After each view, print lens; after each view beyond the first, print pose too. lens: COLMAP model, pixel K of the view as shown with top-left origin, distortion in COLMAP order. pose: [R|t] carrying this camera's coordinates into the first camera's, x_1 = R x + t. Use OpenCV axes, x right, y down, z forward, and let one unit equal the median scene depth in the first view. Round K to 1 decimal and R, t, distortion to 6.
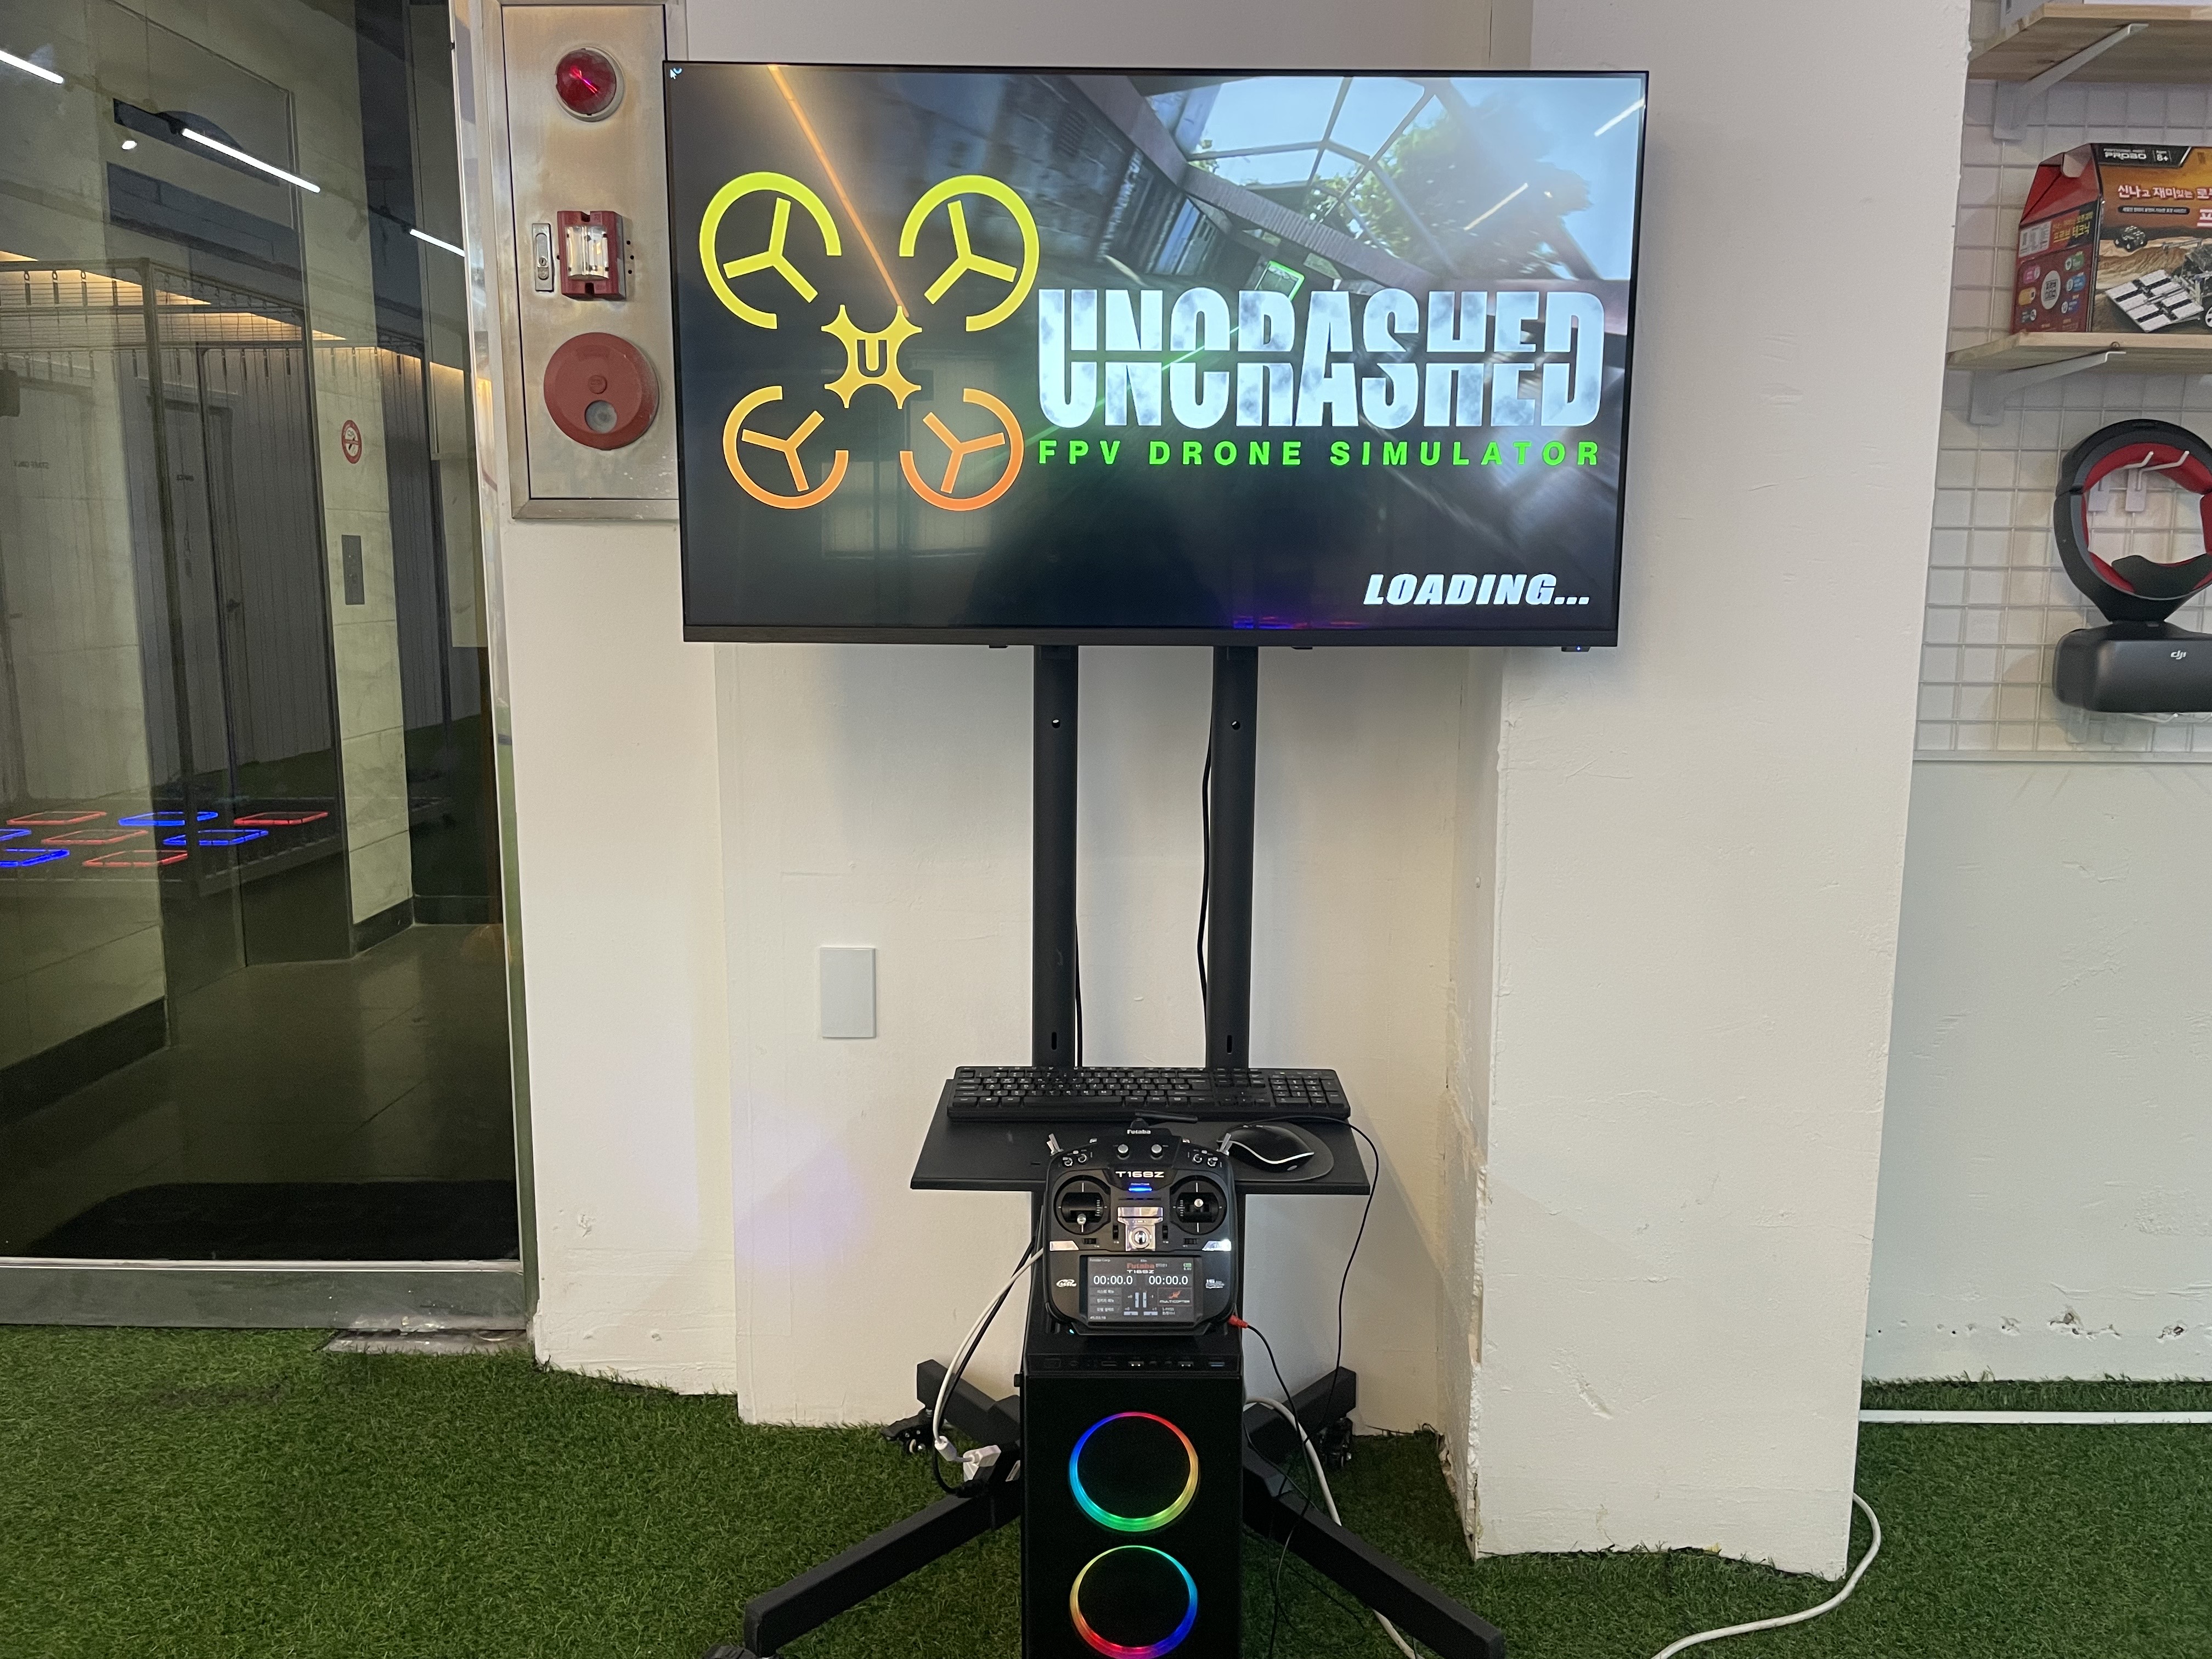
lens RADIAL K [[1671.2, 0, 1100.2], [0, 1671.2, 816.7], [0, 0, 1]] dist [0.009100, 0.003516]
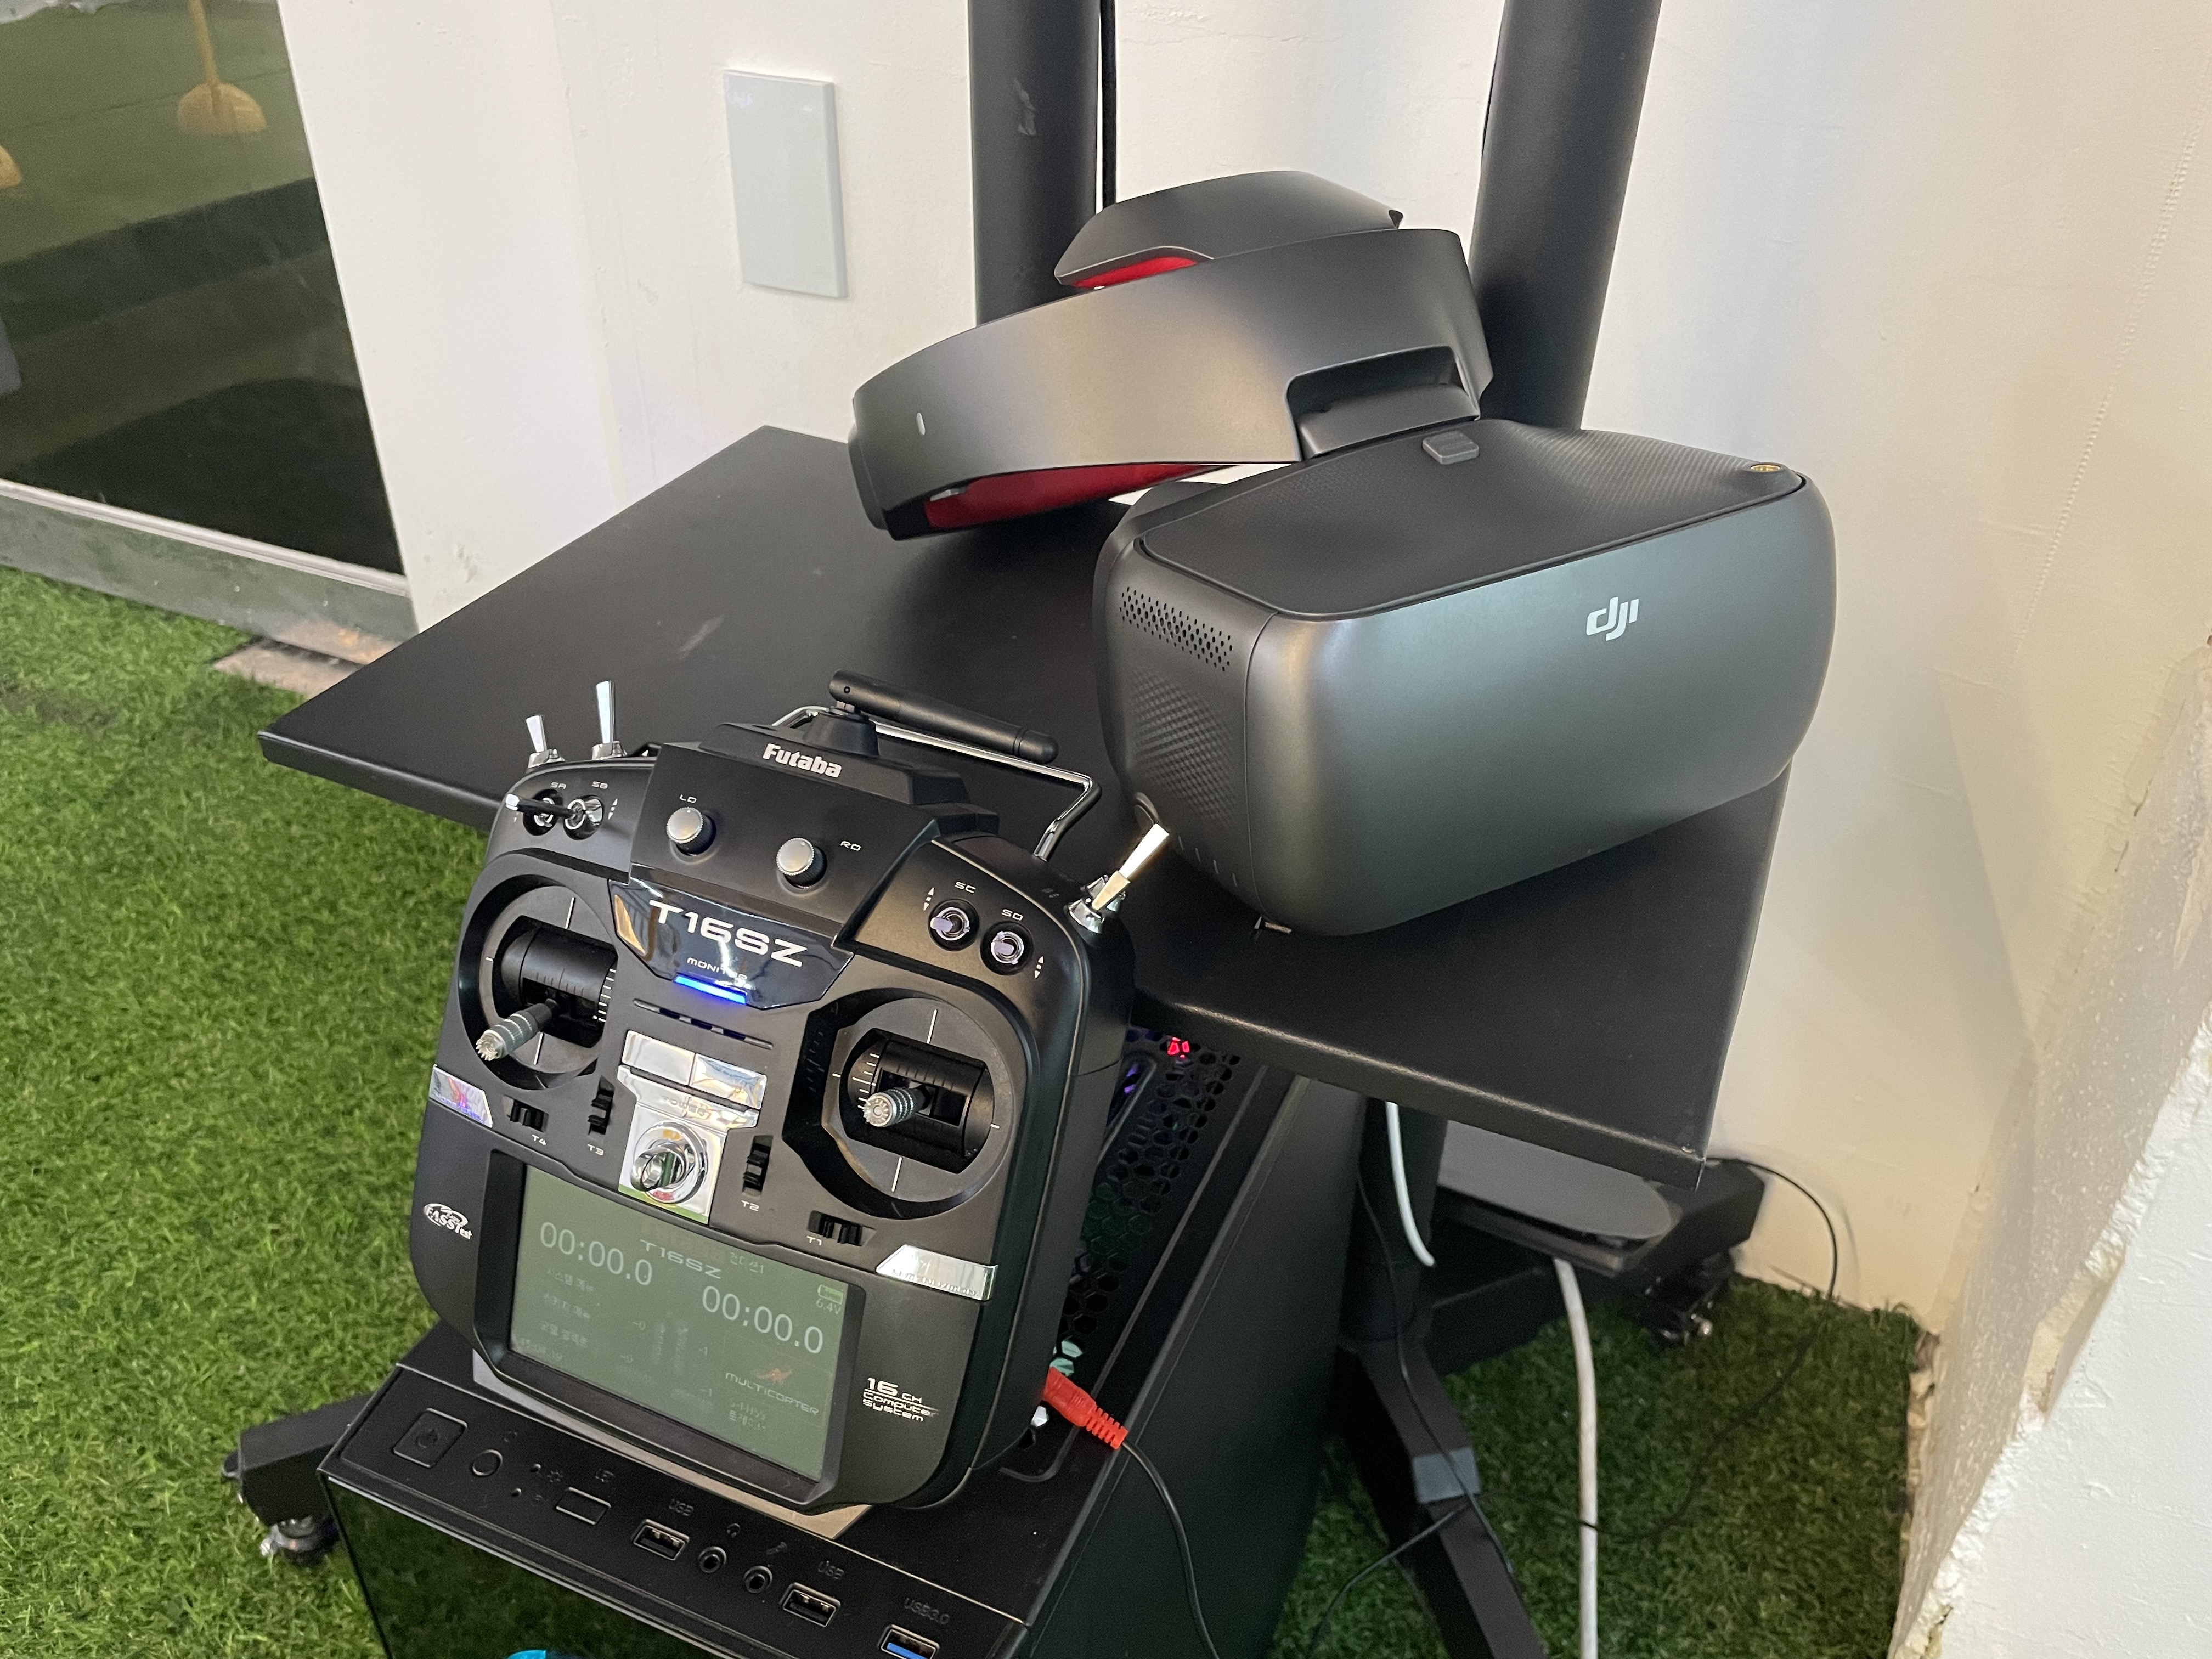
lens RADIAL K [[1671.2, 0, 1100.2], [0, 1671.2, 816.7], [0, 0, 1]] dist [0.009100, 0.003516]
pose [[0.912668, 0.238955, -0.331569, 0.117151], [-0.082563, 0.902342, 0.423038, 0.061144], [0.400276, -0.358718, 0.843268, 0.597038]]
